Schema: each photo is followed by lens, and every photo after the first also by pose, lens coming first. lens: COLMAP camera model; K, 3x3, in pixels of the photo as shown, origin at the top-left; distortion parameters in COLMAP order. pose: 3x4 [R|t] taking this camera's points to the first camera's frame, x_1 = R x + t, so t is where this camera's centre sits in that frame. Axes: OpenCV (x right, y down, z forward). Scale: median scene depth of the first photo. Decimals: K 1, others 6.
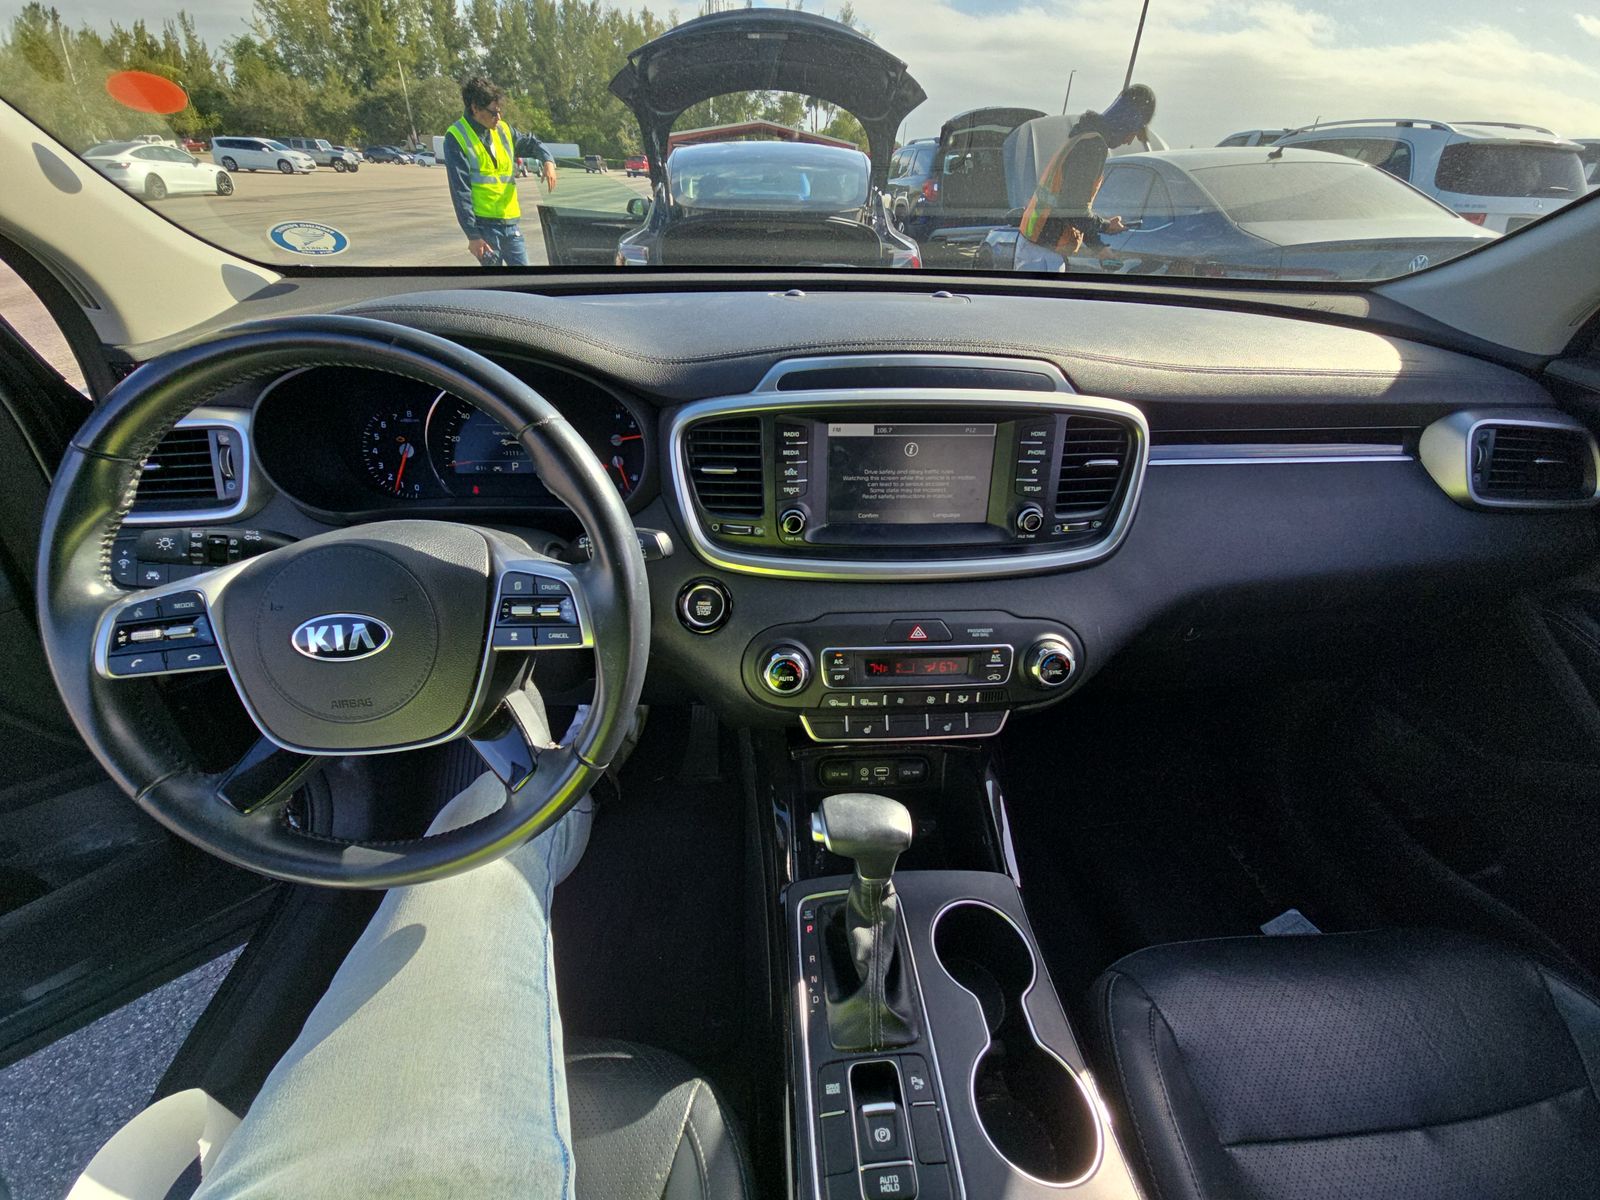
lens RADIAL K [[643.3, 0, 799.4], [0, 643.3, 596.7], [0, 0, 1]] dist [-0.000691, -0.000064]
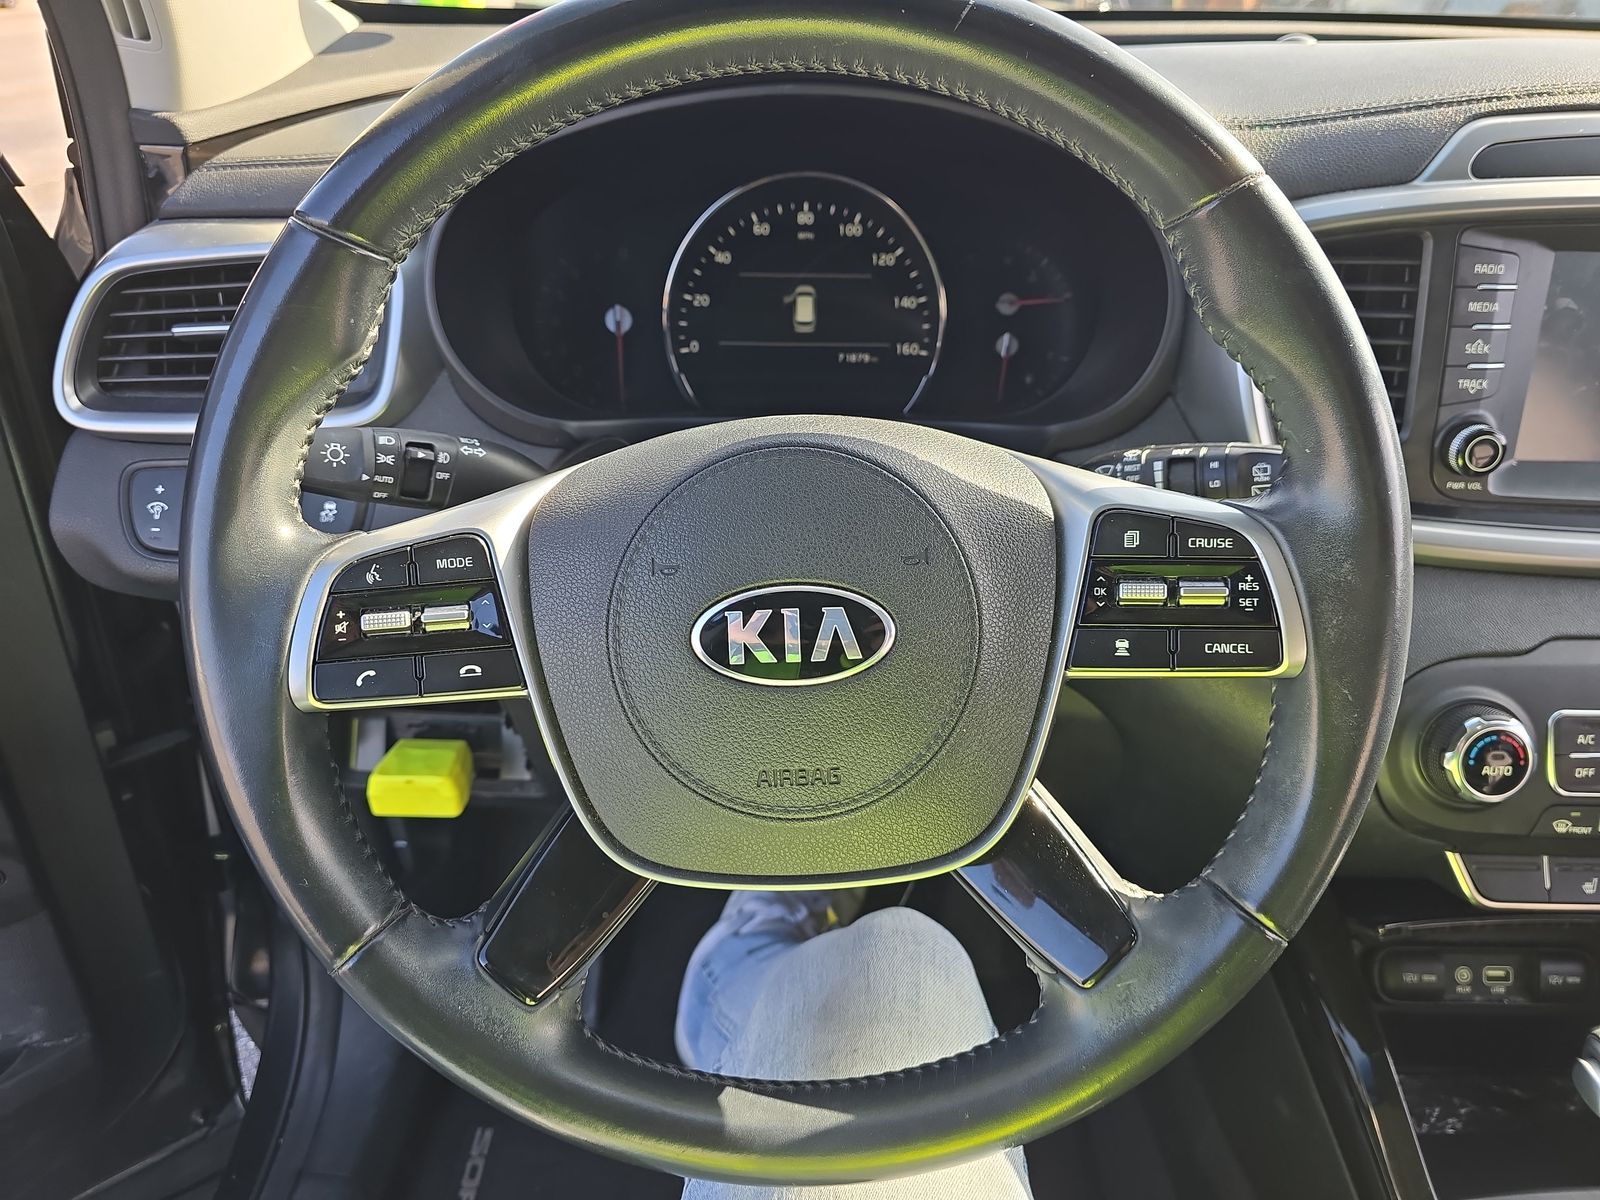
lens RADIAL K [[1093.1, 0, 798.7], [0, 1093.1, 596.0], [0, 0, 1]] dist [0.006875, -0.001268]
pose [[0.997610, 0.021850, -0.065551, -0.611217], [-0.025725, 0.997935, -0.058863, 0.075501], [0.064129, 0.060408, 0.996112, 0.189843]]
